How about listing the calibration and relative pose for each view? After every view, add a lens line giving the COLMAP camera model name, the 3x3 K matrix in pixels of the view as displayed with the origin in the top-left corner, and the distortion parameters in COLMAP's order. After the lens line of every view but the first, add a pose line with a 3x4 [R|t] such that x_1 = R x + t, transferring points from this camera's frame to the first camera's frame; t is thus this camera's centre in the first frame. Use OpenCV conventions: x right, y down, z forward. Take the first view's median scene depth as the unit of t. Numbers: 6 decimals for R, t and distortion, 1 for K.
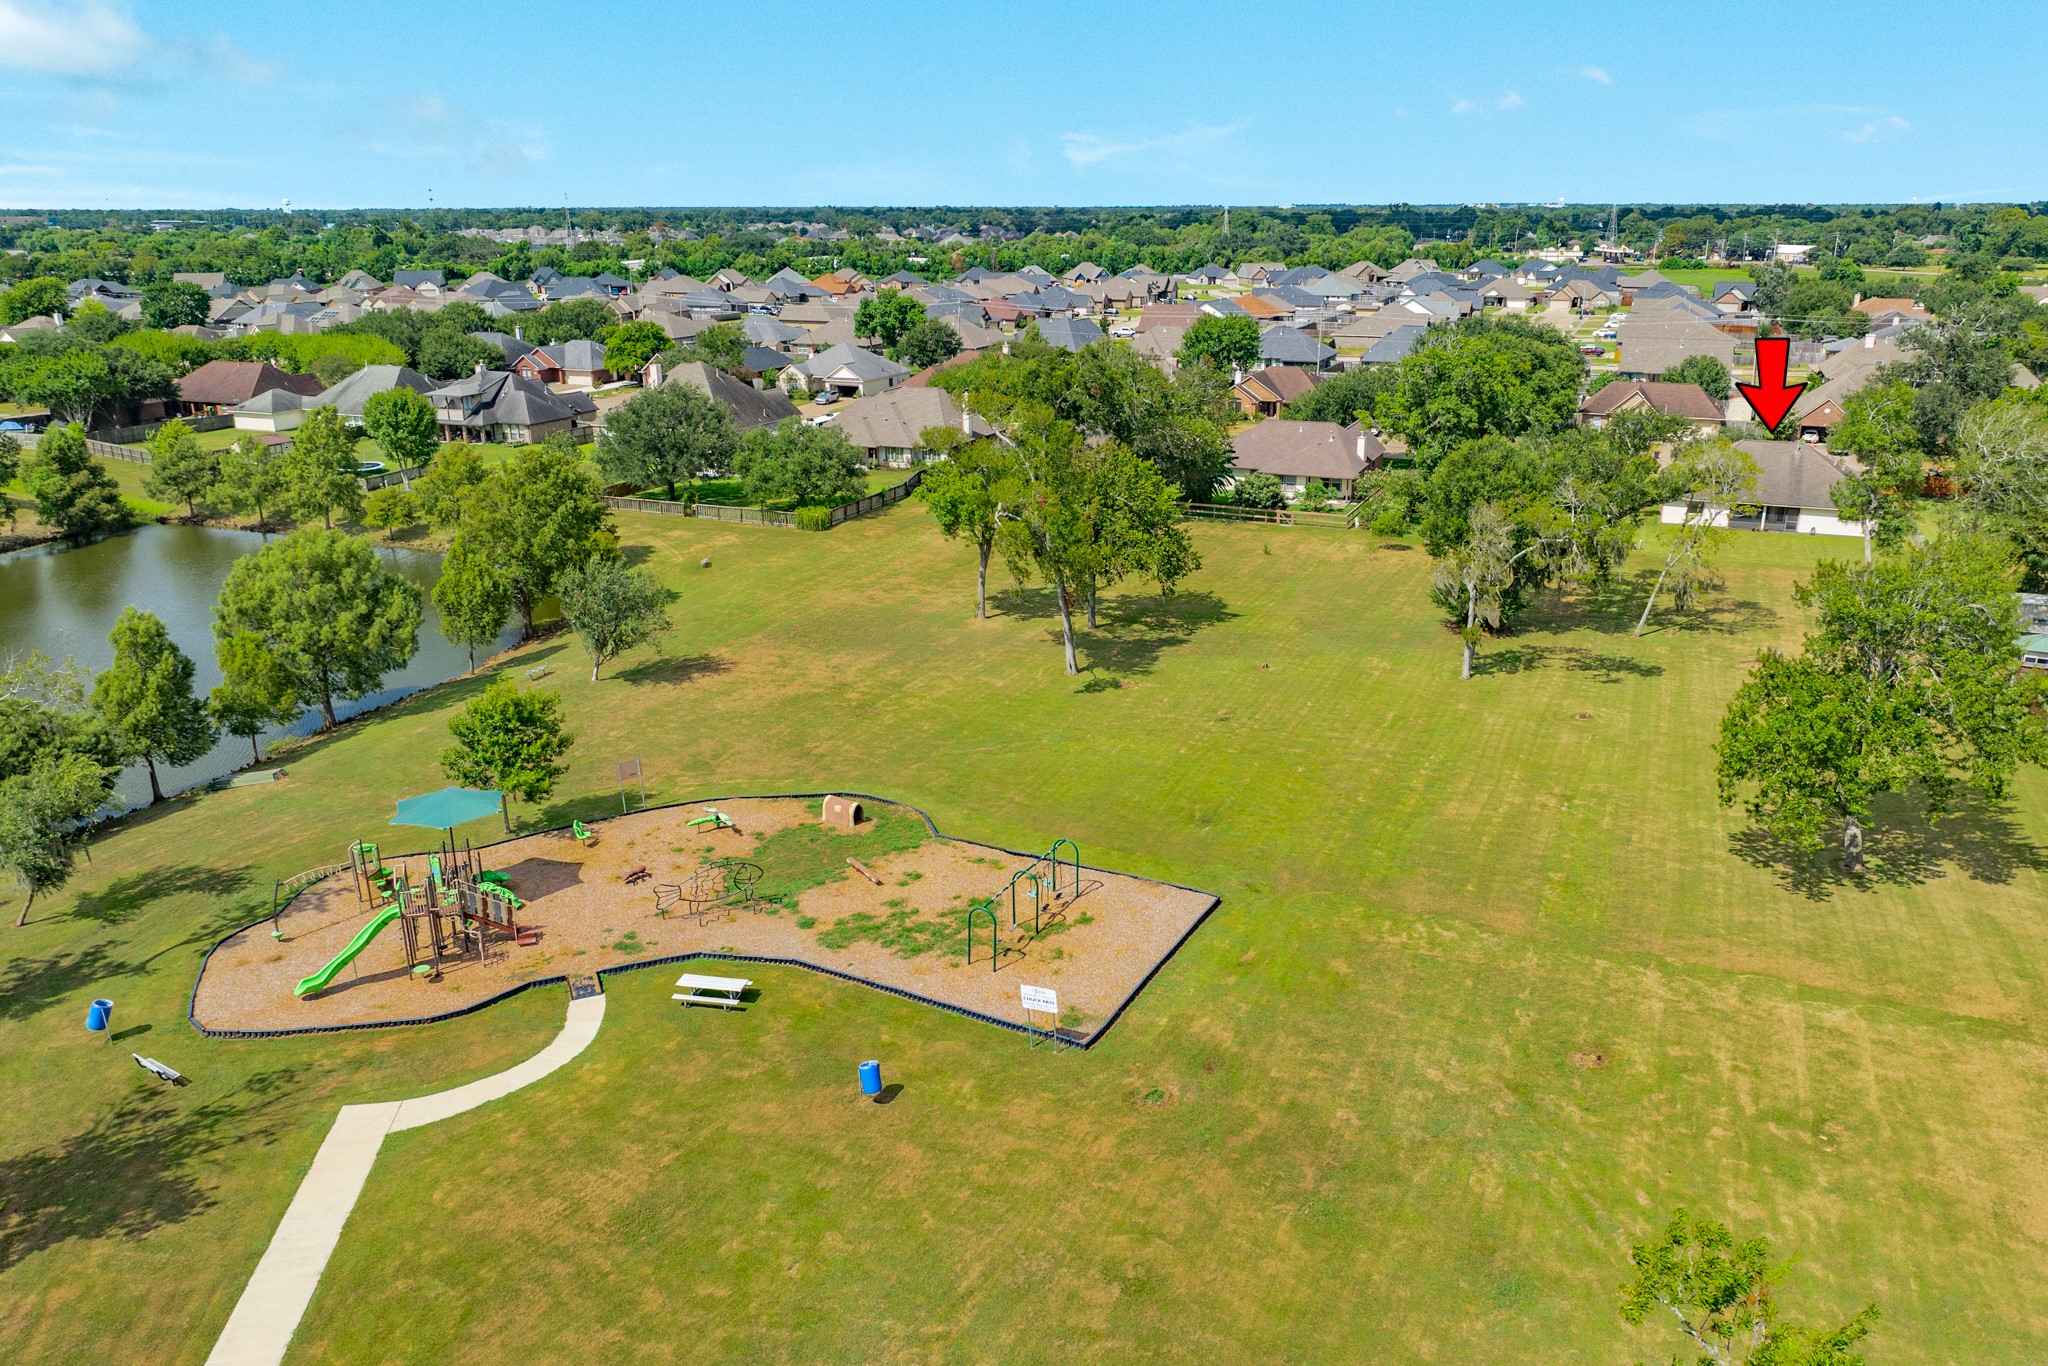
lens RADIAL K [[1449.5, 0, 1024.0], [0, 1449.5, 683.0], [0, 0, 1]] dist [-0.001588, -0.001129]
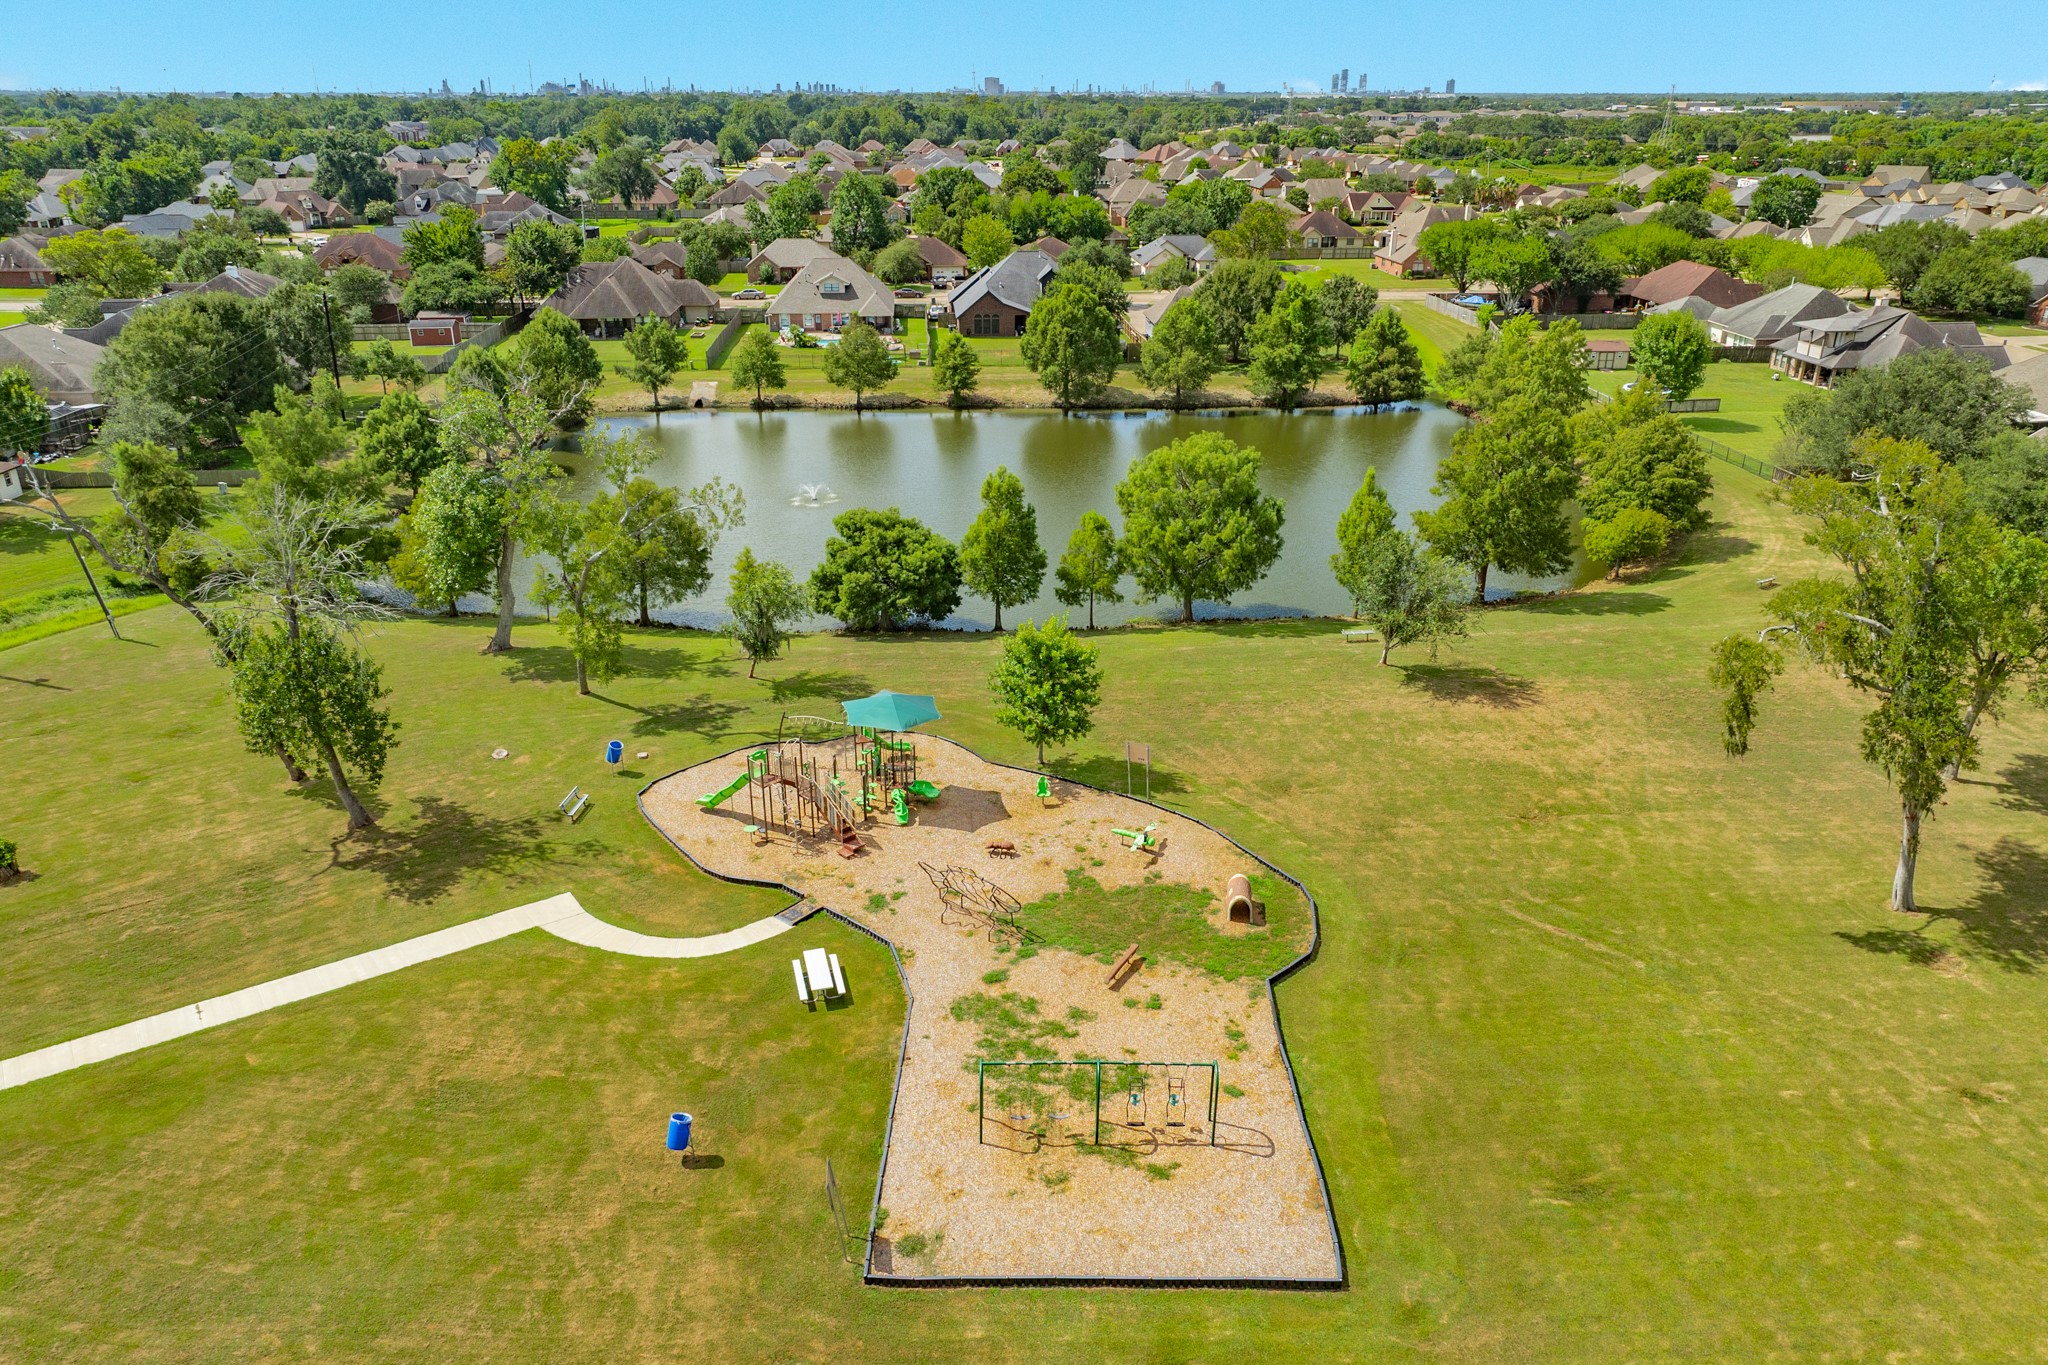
lens RADIAL K [[1449.5, 0, 1024.0], [0, 1449.5, 682.5], [0, 0, 1]] dist [-0.001588, -0.001129]
pose [[0.461888, 0.339380, -0.819439, 0.630430], [-0.281103, 0.932281, 0.227668, -0.249402], [0.841214, 0.125190, 0.526010, 0.668255]]
